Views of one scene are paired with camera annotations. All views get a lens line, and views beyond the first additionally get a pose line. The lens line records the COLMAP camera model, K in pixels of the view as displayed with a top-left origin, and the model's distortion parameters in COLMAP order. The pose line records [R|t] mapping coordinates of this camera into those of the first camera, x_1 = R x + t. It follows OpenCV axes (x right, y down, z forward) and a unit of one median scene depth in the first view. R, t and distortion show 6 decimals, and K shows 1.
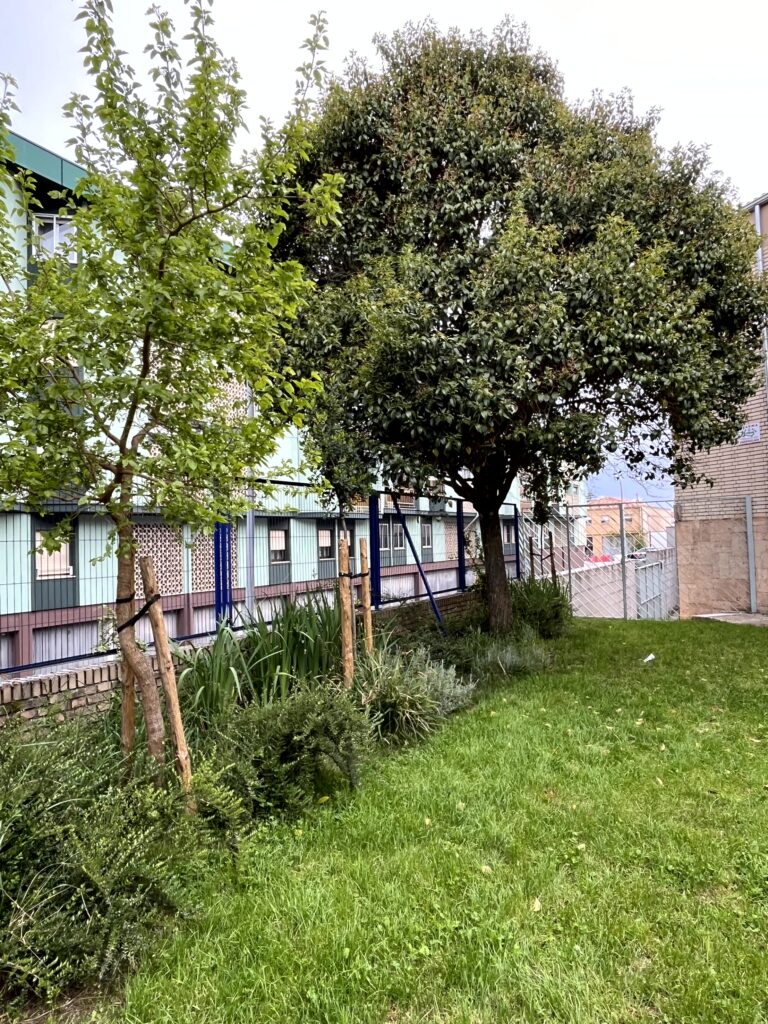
lens RADIAL K [[662.8, 0, 384.0], [0, 662.8, 512.0], [0, 0, 1]] dist [-0.026778, 0.000382]
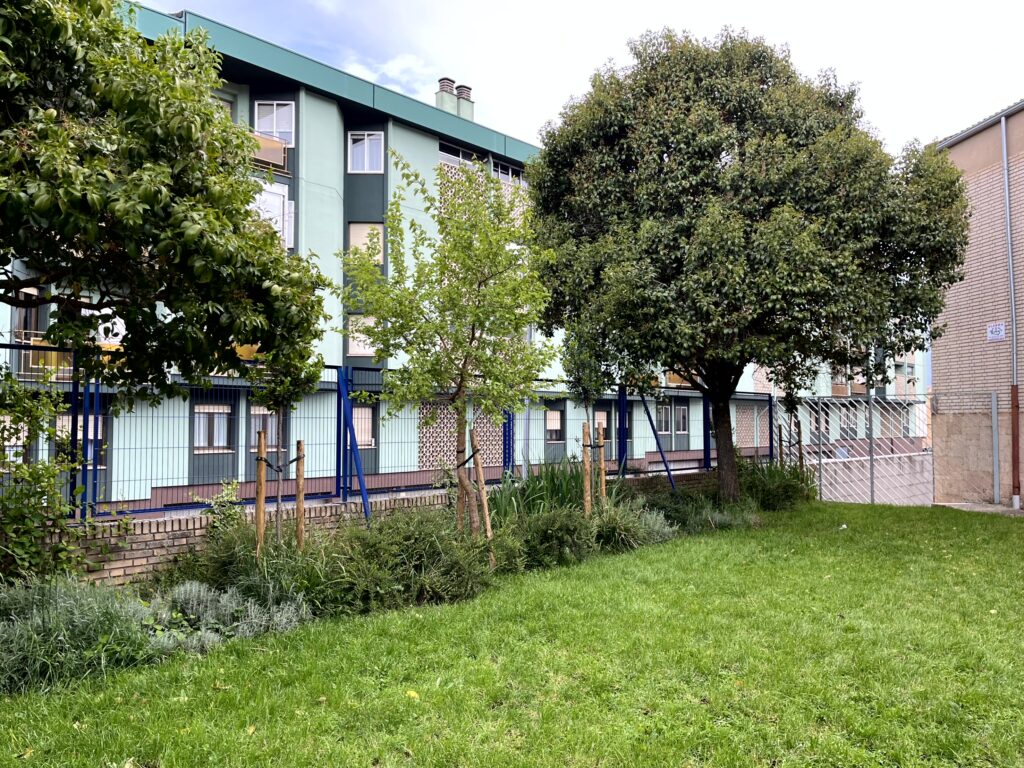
lens RADIAL K [[778.7, 0, 512.0], [0, 778.7, 384.0], [0, 0, 1]] dist [-0.054345, -0.002501]
pose [[0.975188, 0.020021, -0.220471, 0.127243], [-0.020956, 0.999779, -0.001899, -0.032631], [0.220384, 0.006472, 0.975392, -0.611190]]
